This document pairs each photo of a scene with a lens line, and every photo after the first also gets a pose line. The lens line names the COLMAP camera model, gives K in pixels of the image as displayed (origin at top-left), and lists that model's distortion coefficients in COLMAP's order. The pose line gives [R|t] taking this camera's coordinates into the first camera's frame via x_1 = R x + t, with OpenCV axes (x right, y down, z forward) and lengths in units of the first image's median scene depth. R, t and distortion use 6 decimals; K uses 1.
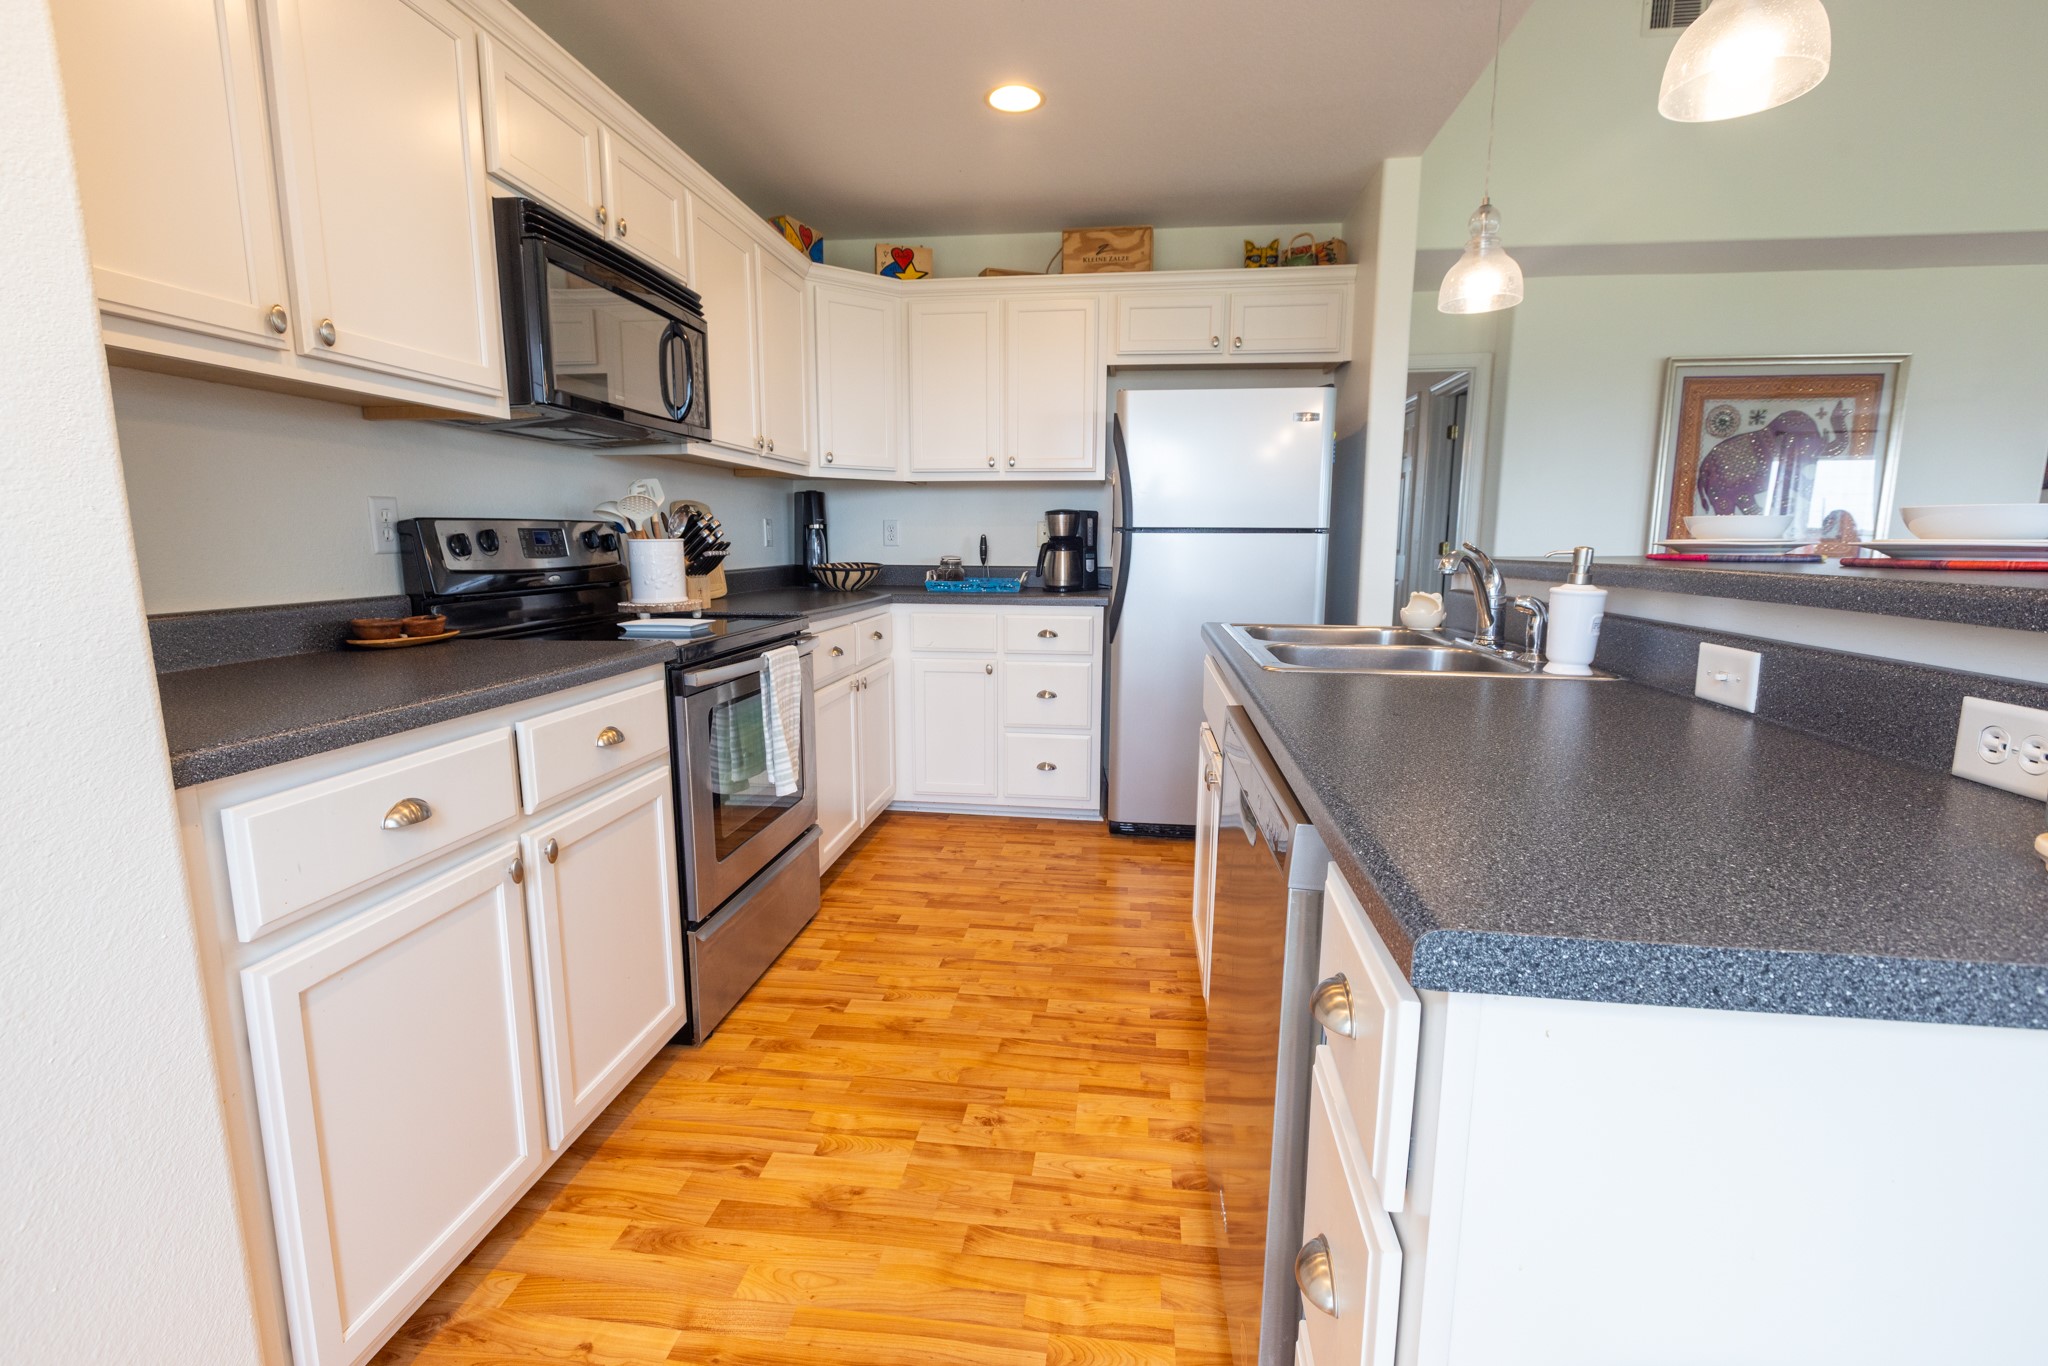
lens RADIAL K [[916.1, 0, 1023.4], [0, 916.1, 684.7], [0, 0, 1]] dist [-0.000828, 0.001711]
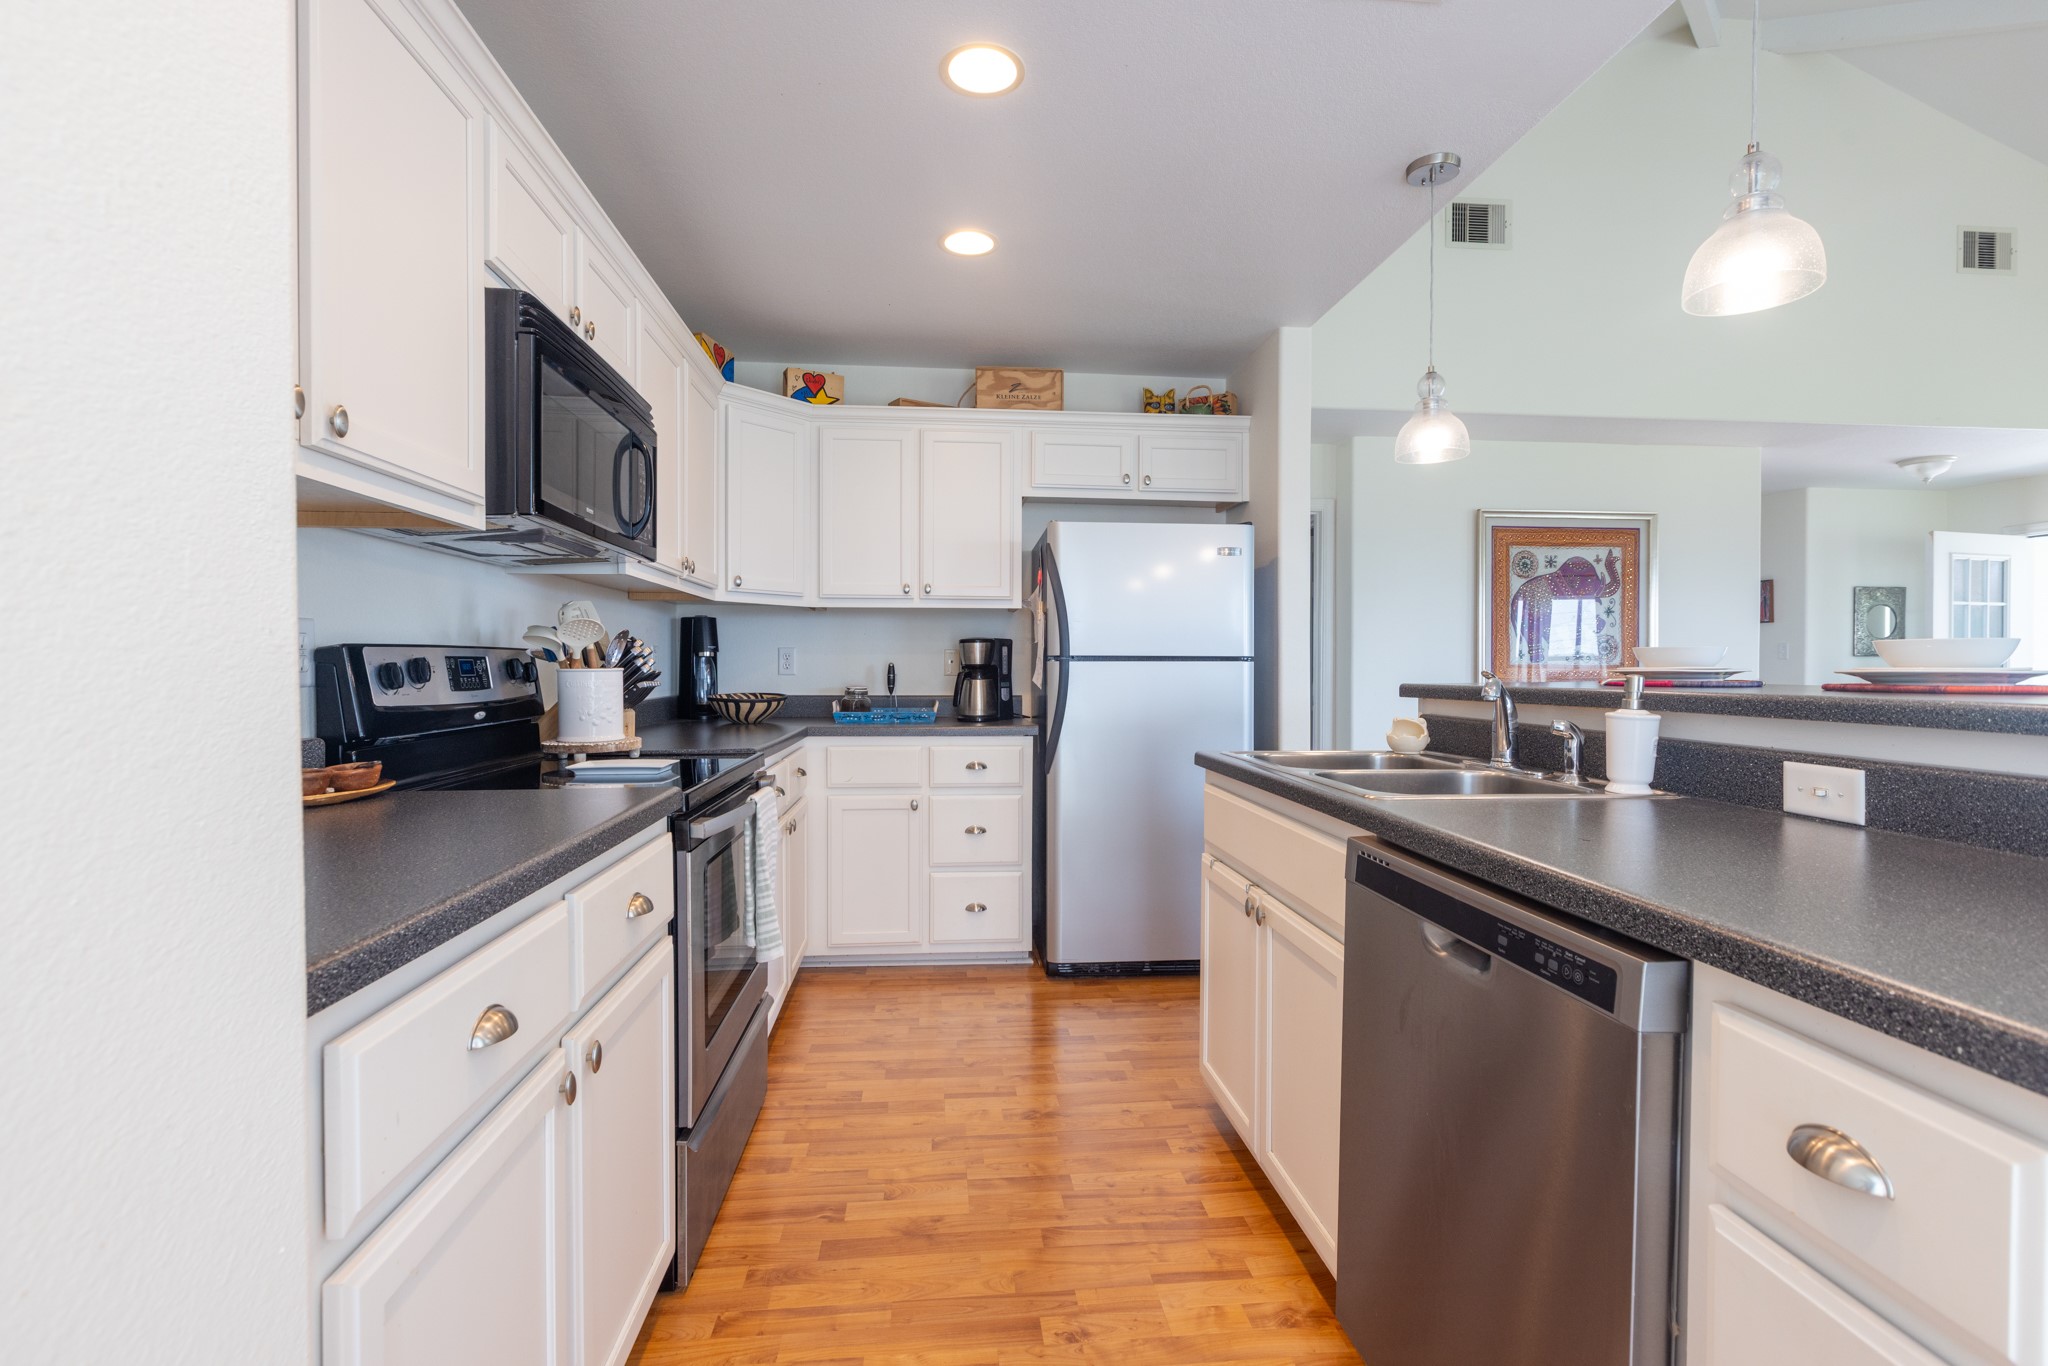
lens RADIAL K [[933.0, 0, 1018.6], [0, 933.0, 679.3], [0, 0, 1]] dist [0.003423, 0.000173]
pose [[0.975542, -0.004702, 0.219763, -0.196235], [0.036077, 0.989639, -0.138971, -0.010209], [-0.216833, 0.143500, 0.965604, 0.052378]]
